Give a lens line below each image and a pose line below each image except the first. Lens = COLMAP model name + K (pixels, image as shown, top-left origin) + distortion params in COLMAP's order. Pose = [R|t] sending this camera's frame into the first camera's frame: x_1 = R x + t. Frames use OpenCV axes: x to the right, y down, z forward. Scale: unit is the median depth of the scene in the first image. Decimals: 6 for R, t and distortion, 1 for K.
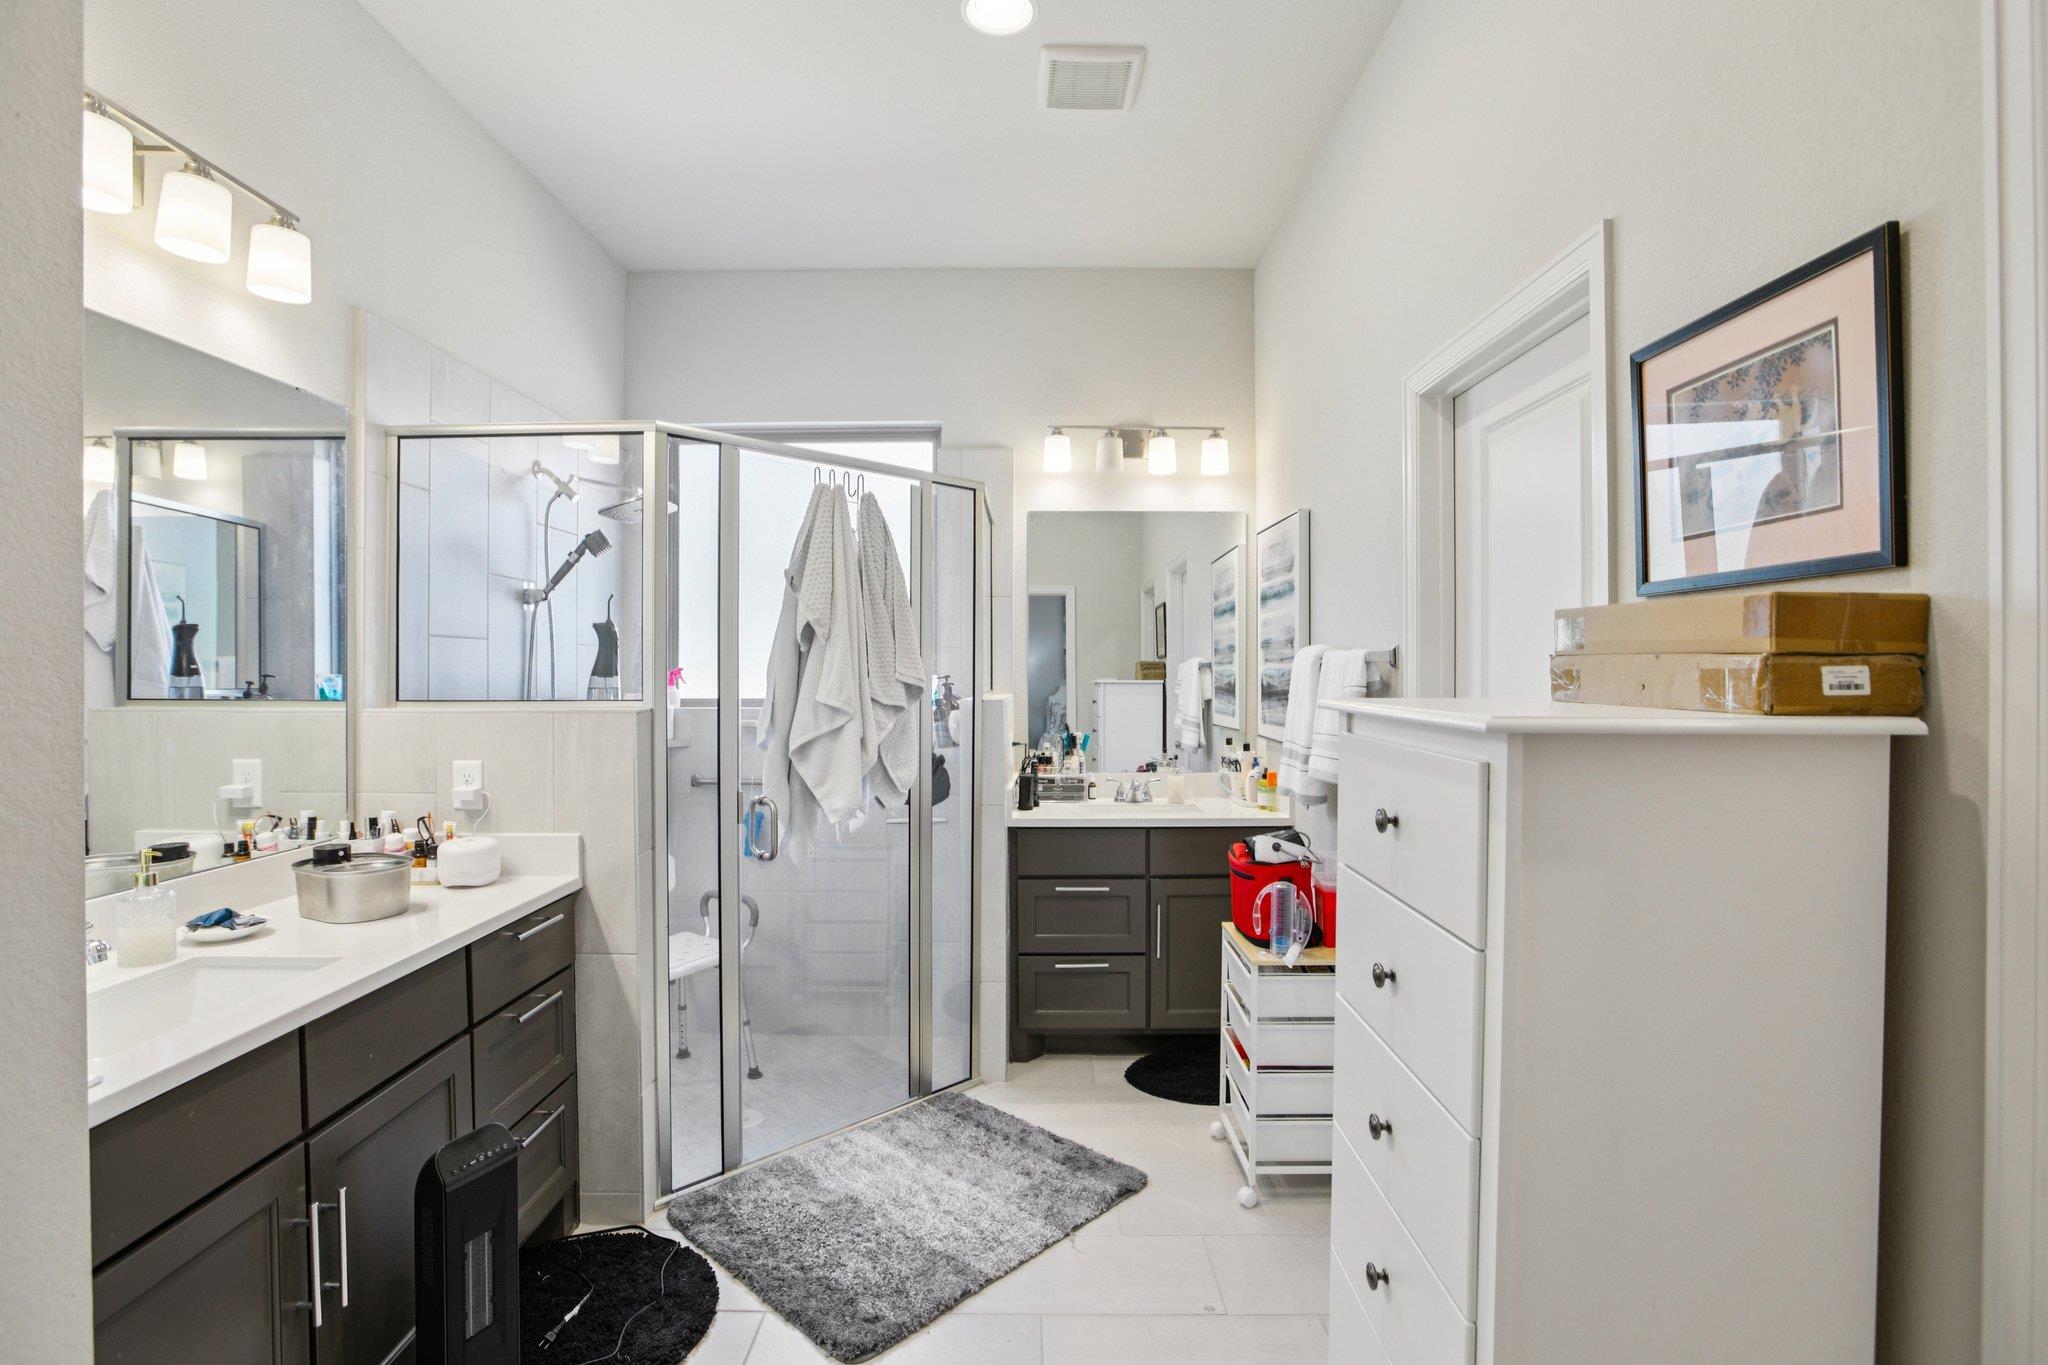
lens RADIAL K [[983.0, 0, 1022.6], [0, 983.0, 676.0], [0, 0, 1]] dist [-0.032025, 0.012023]
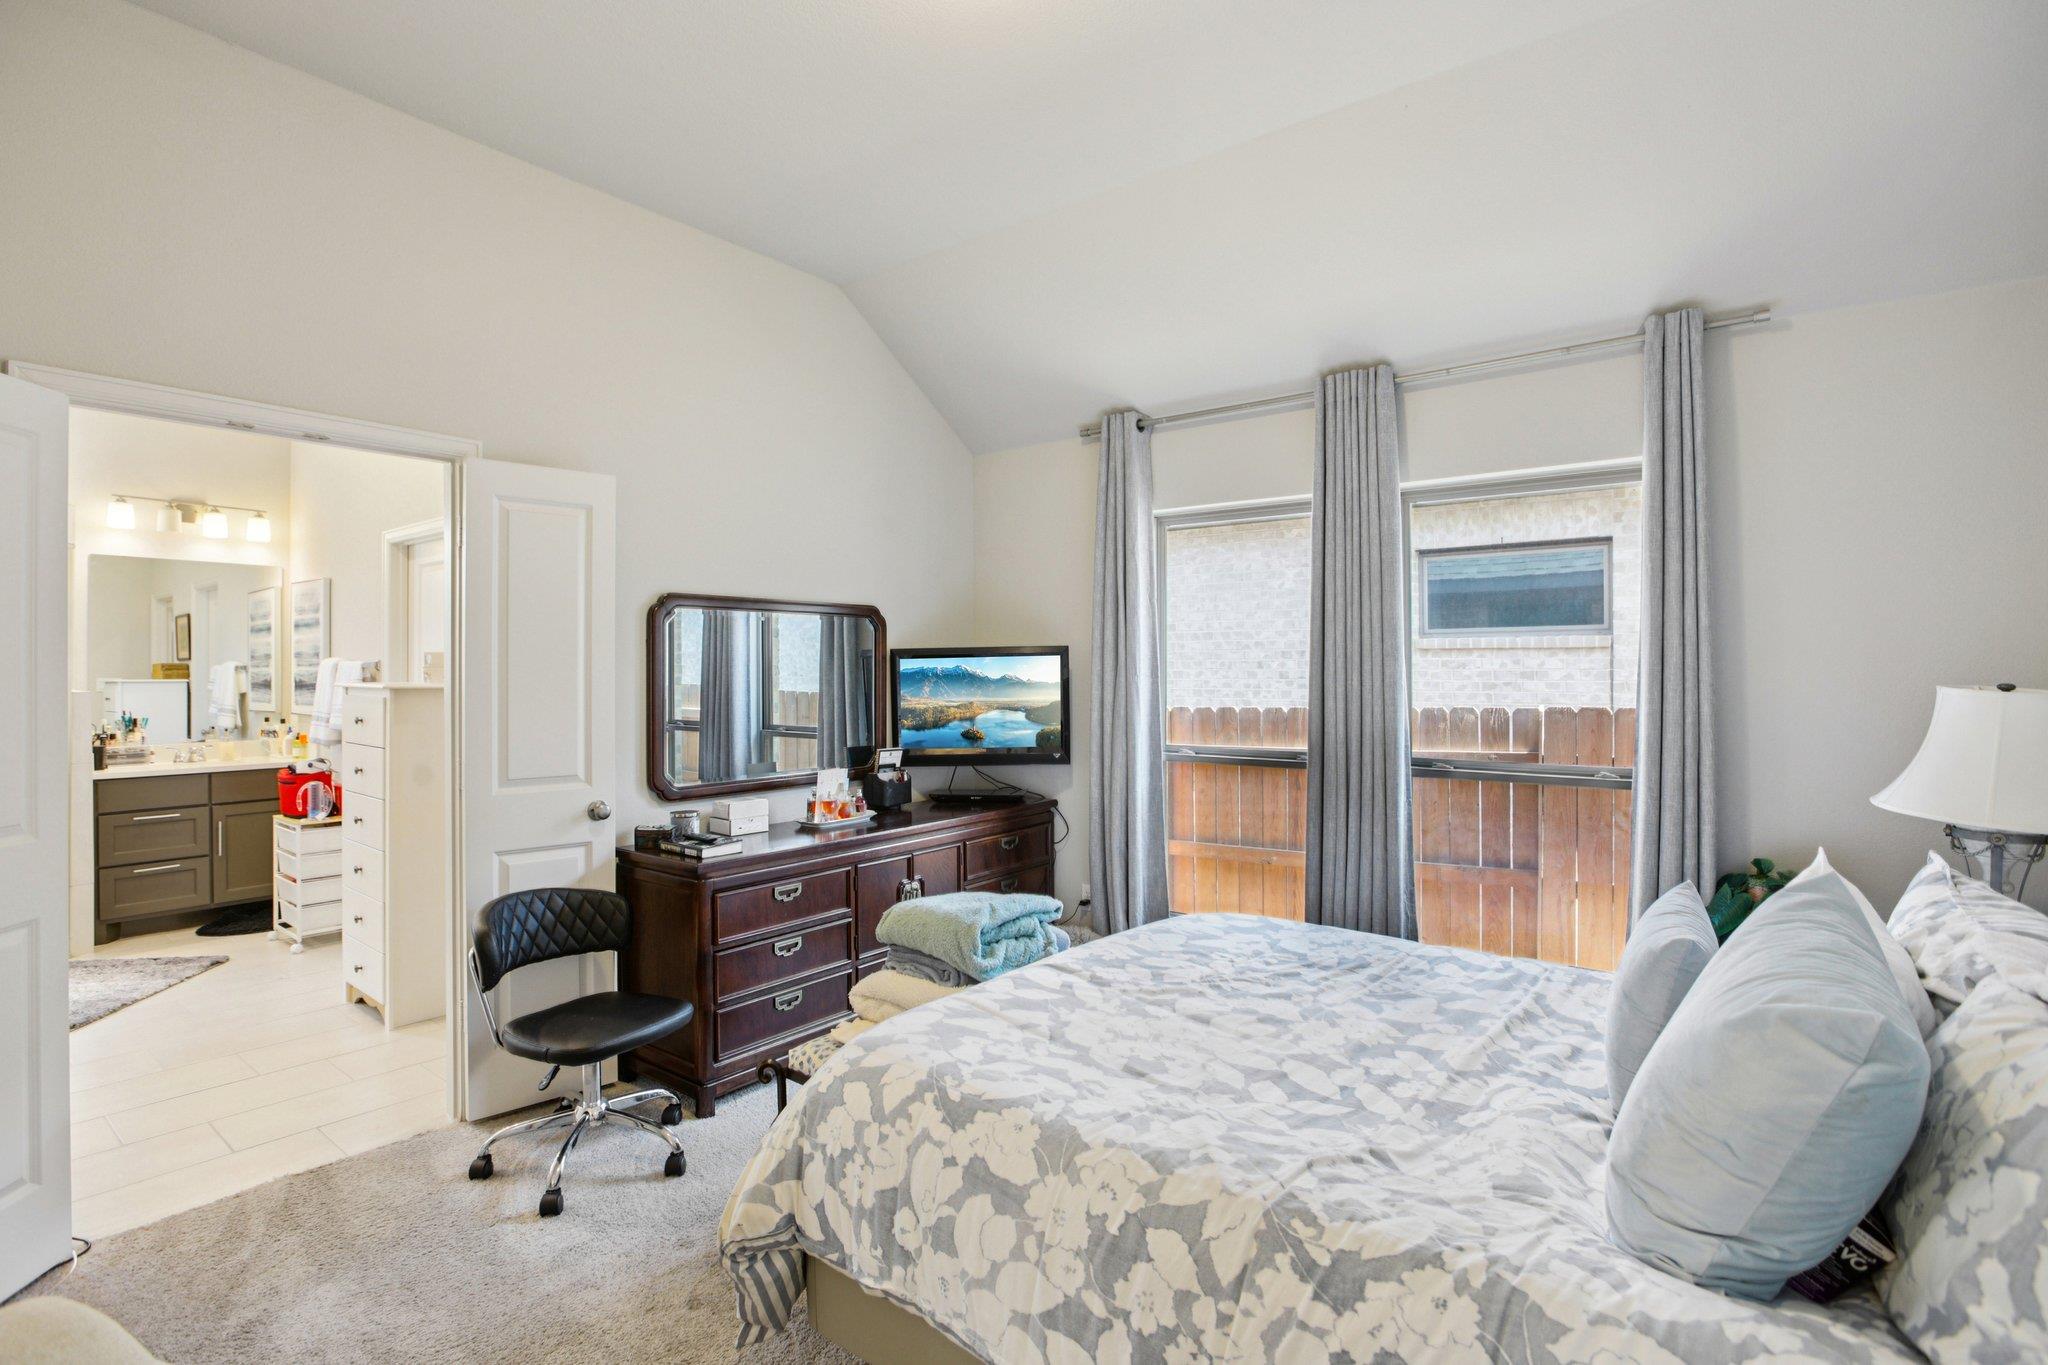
lens RADIAL K [[983.2, 0, 1032.2], [0, 983.2, 670.3], [0, 0, 1]] dist [-0.025568, -0.000307]
pose [[0.611823, 0.000079, 0.790995, -0.262973], [0.003380, 0.999991, -0.002714, 0.000842], [-0.790987, 0.004334, 0.611817, -0.891960]]
